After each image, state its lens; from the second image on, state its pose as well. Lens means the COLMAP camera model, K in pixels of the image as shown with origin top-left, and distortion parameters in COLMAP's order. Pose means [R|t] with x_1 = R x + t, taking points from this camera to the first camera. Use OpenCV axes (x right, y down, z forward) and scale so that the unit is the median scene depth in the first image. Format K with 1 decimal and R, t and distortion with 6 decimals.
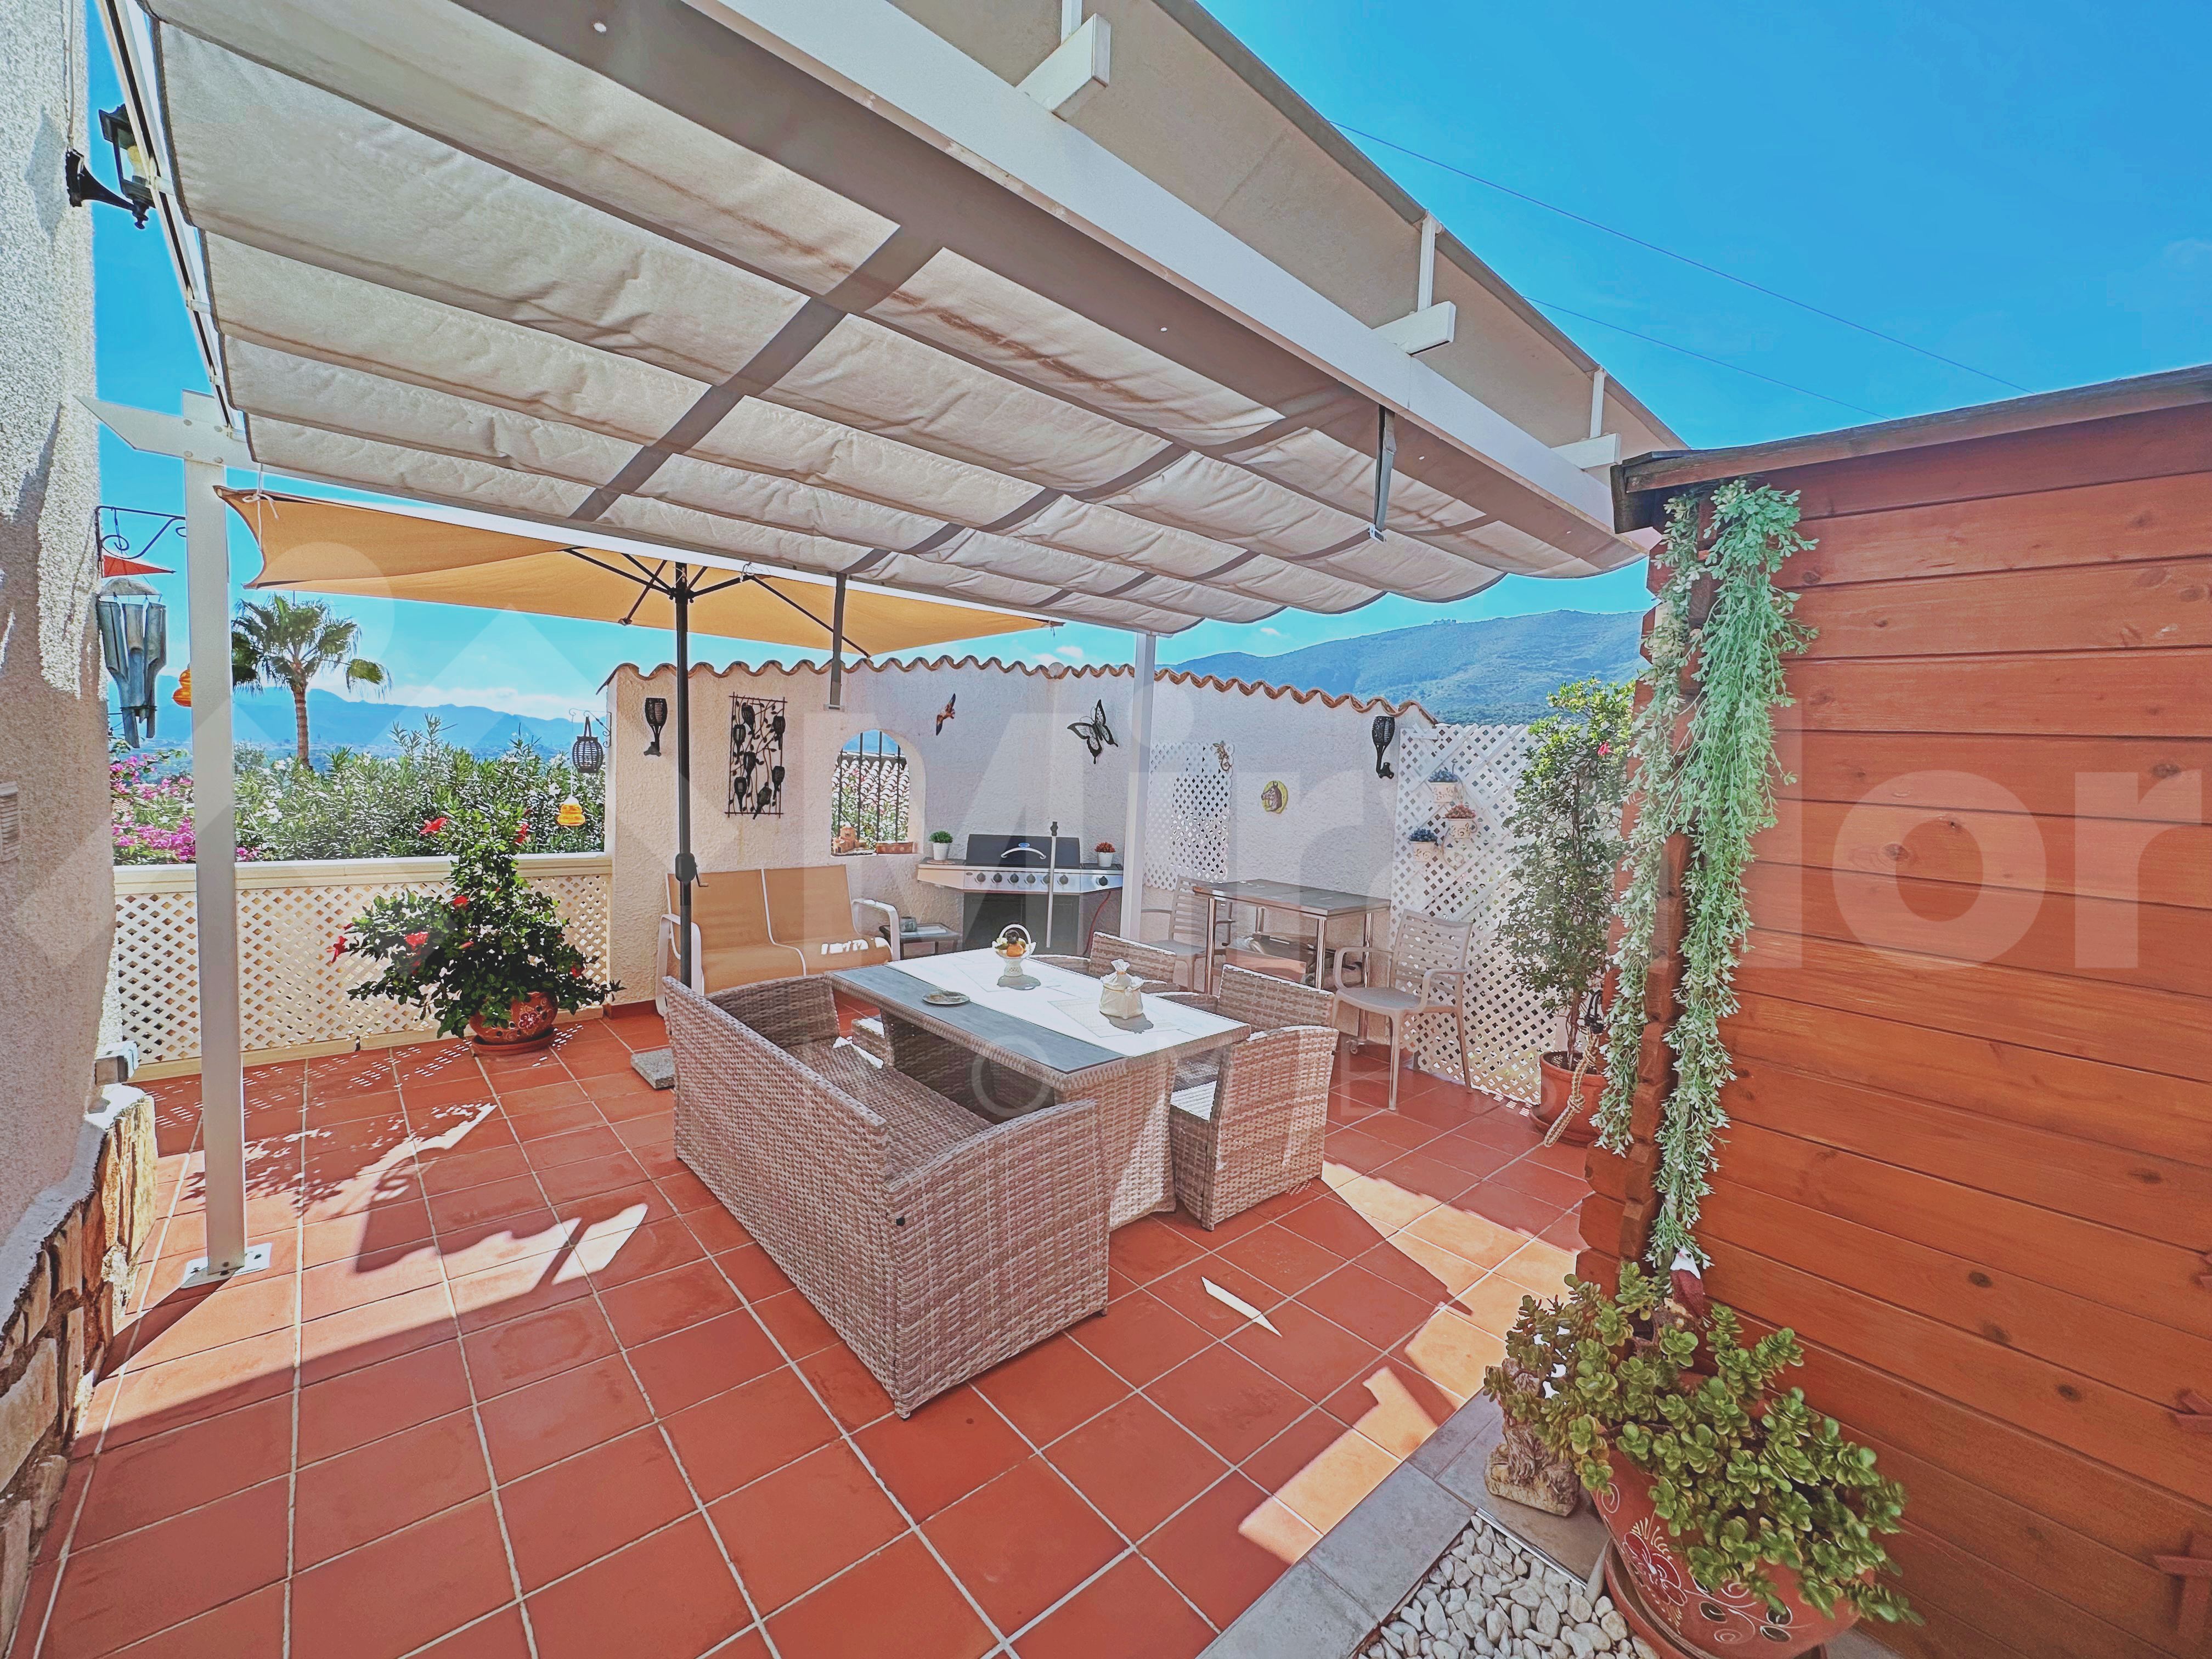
lens RADIAL K [[889.6, 0, 1103.8], [0, 889.6, 828.4], [0, 0, 1]] dist [-0.003784, 0.001362]
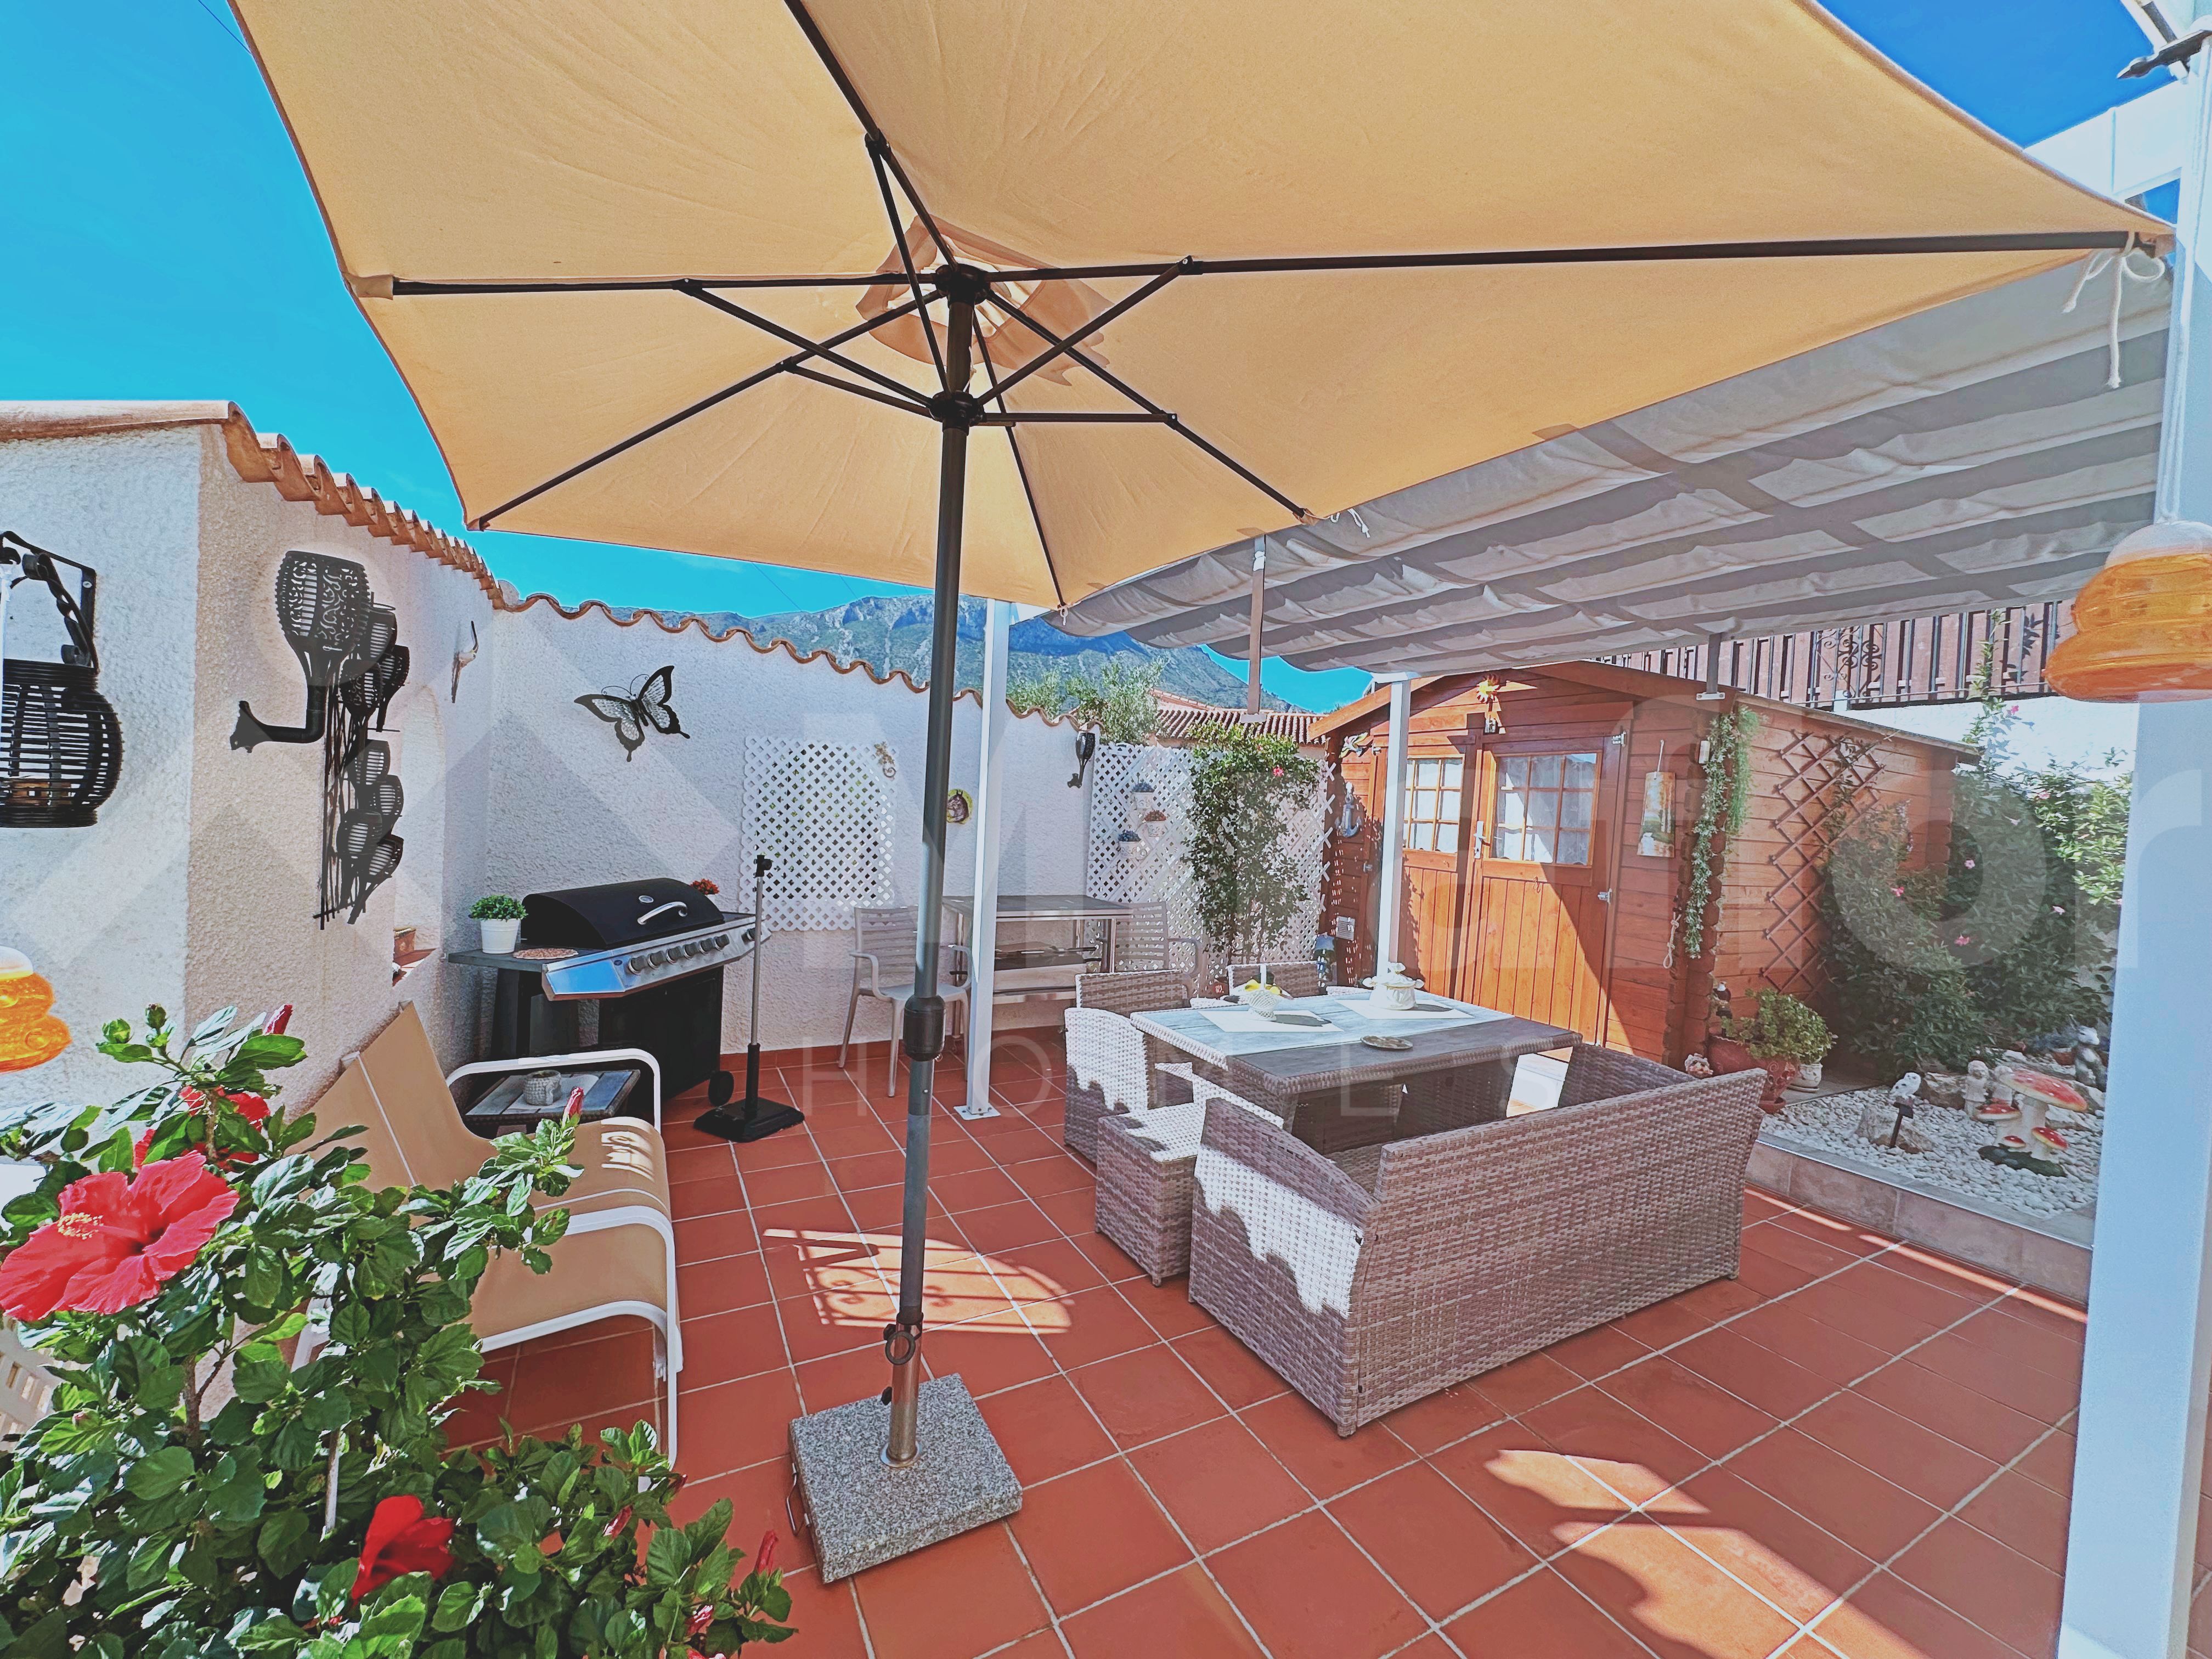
lens RADIAL K [[889.6, 0, 1103.8], [0, 889.6, 828.4], [0, 0, 1]] dist [-0.003784, 0.001362]
pose [[0.239589, -0.063495, 0.968796, -0.727380], [0.033369, 0.997808, 0.057145, -0.064338], [-0.970301, 0.018636, 0.241182, 0.663878]]
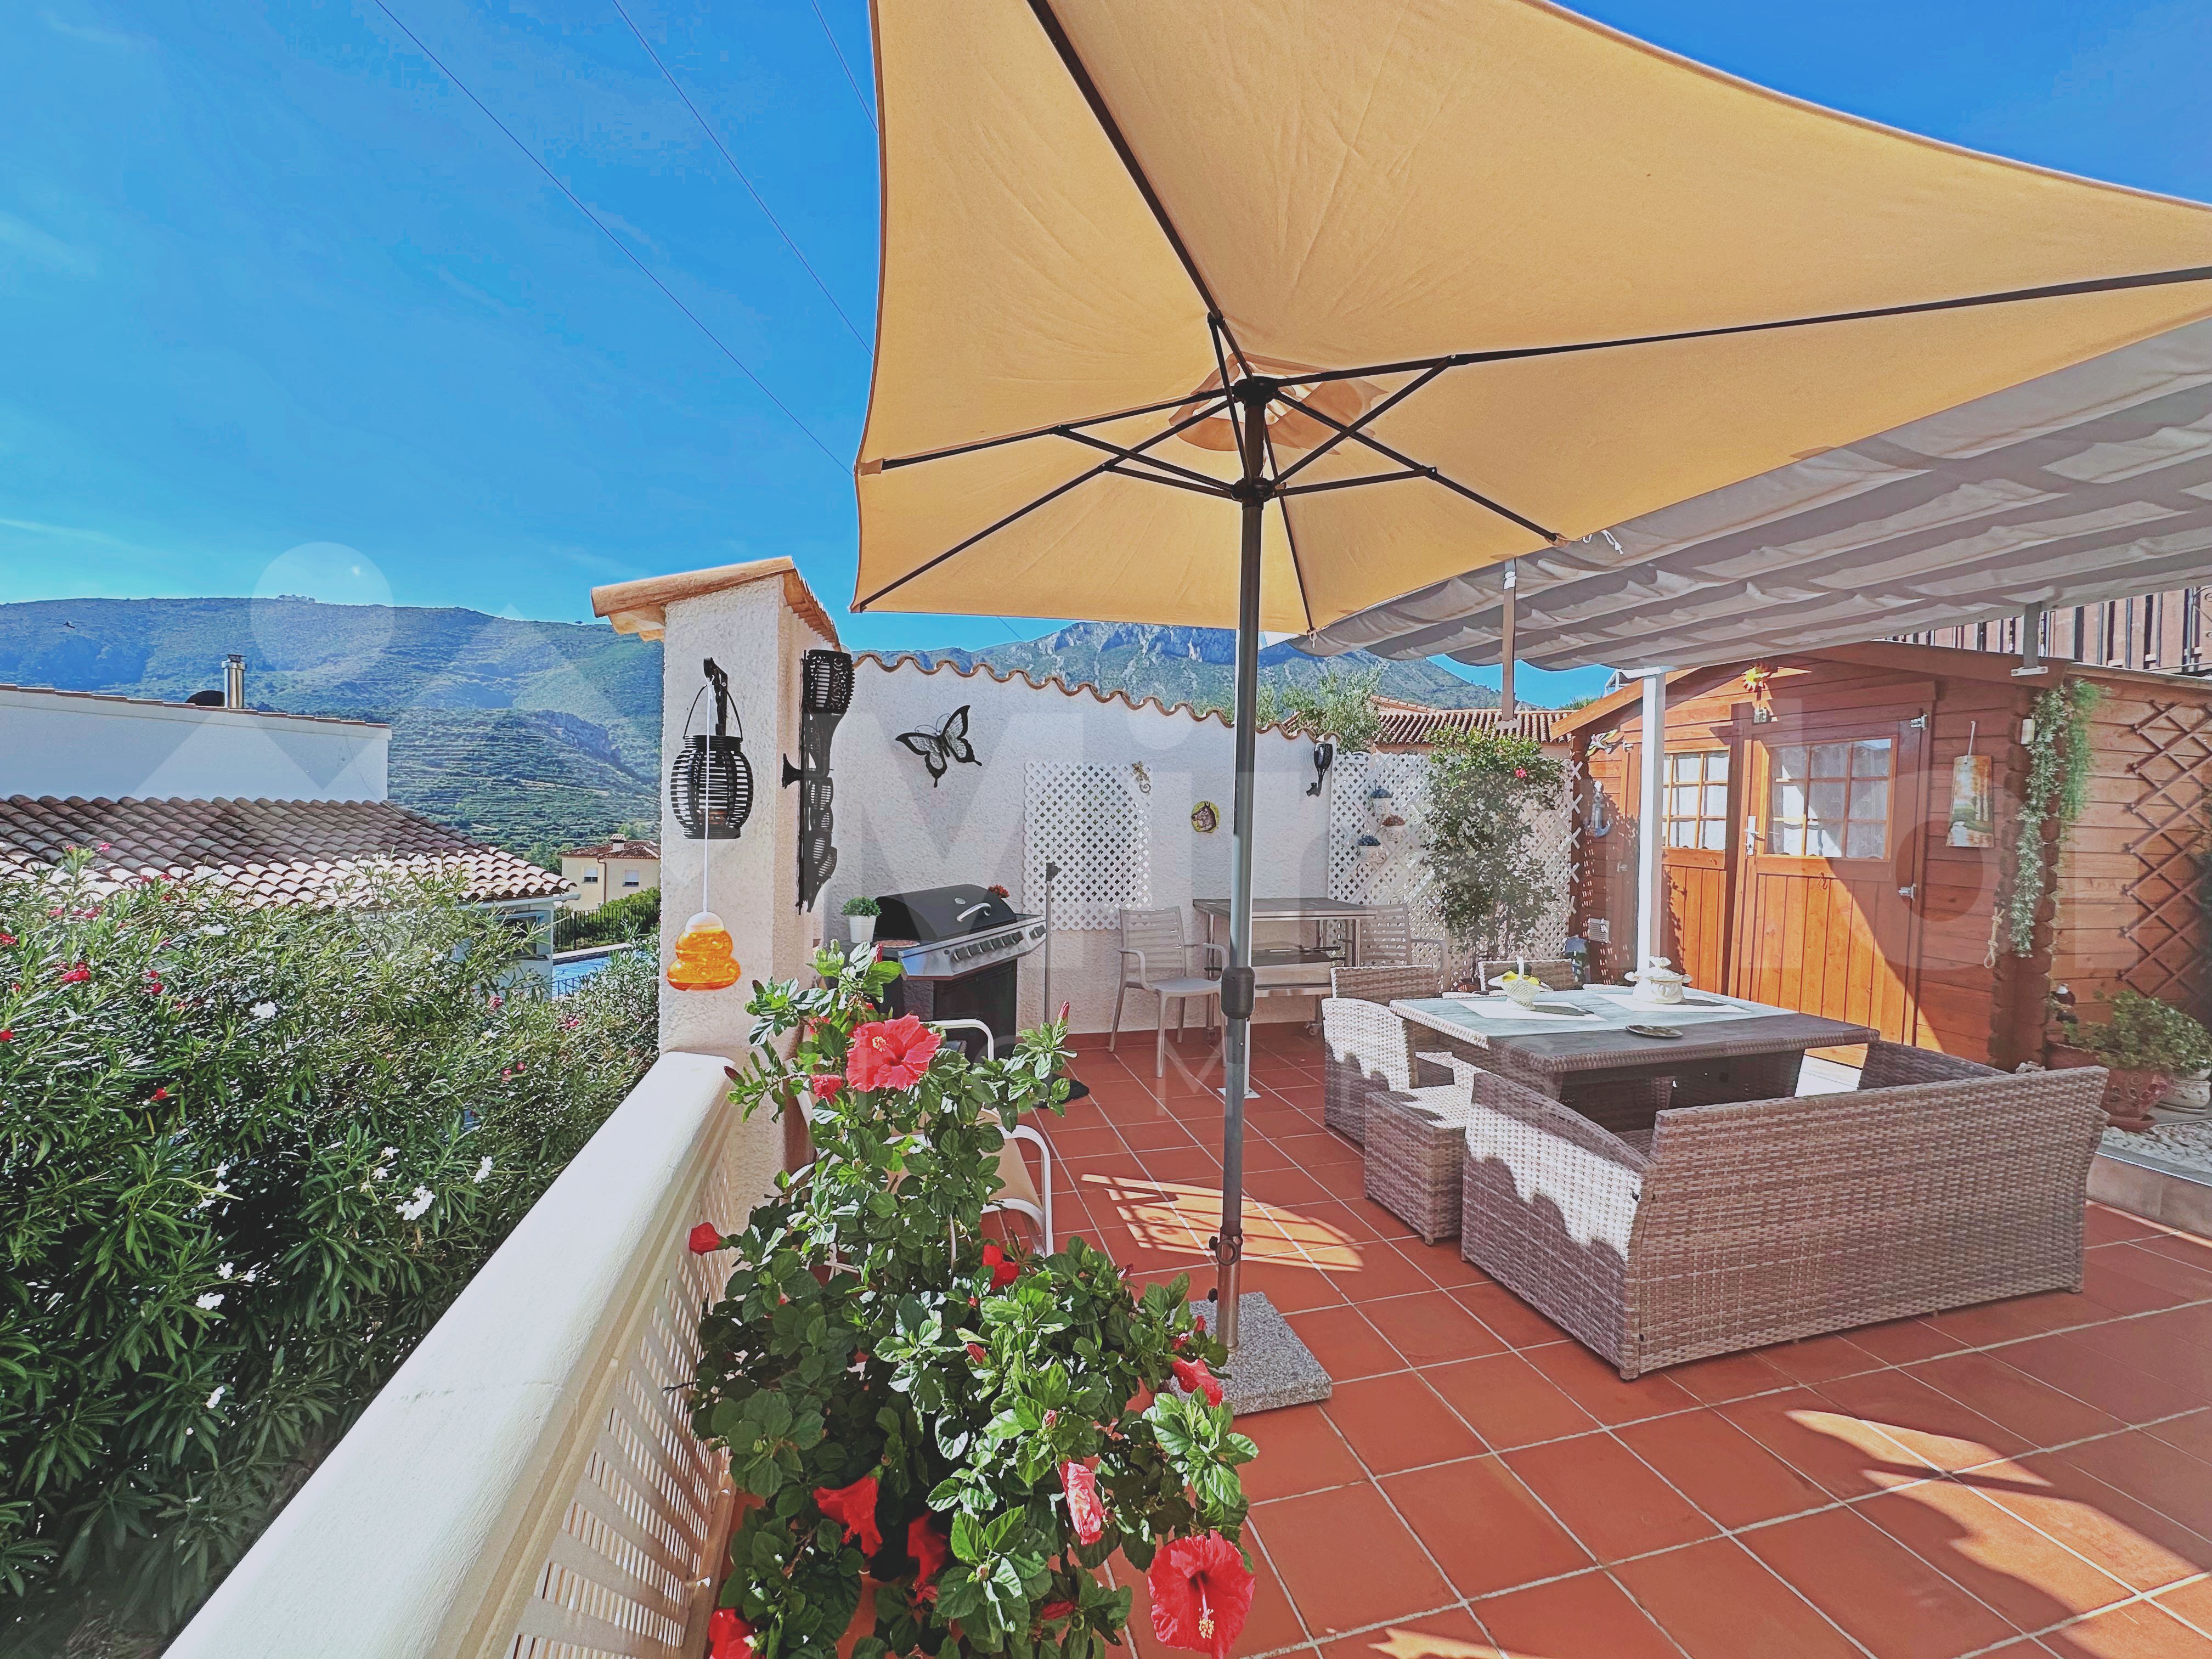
lens RADIAL K [[889.6, 0, 1103.8], [0, 889.6, 828.4], [0, 0, 1]] dist [-0.003784, 0.001362]
pose [[0.455012, -0.058550, 0.888558, -0.824563], [0.070202, 0.997089, 0.029752, -0.064733], [-0.887714, 0.048841, 0.457798, 0.676330]]
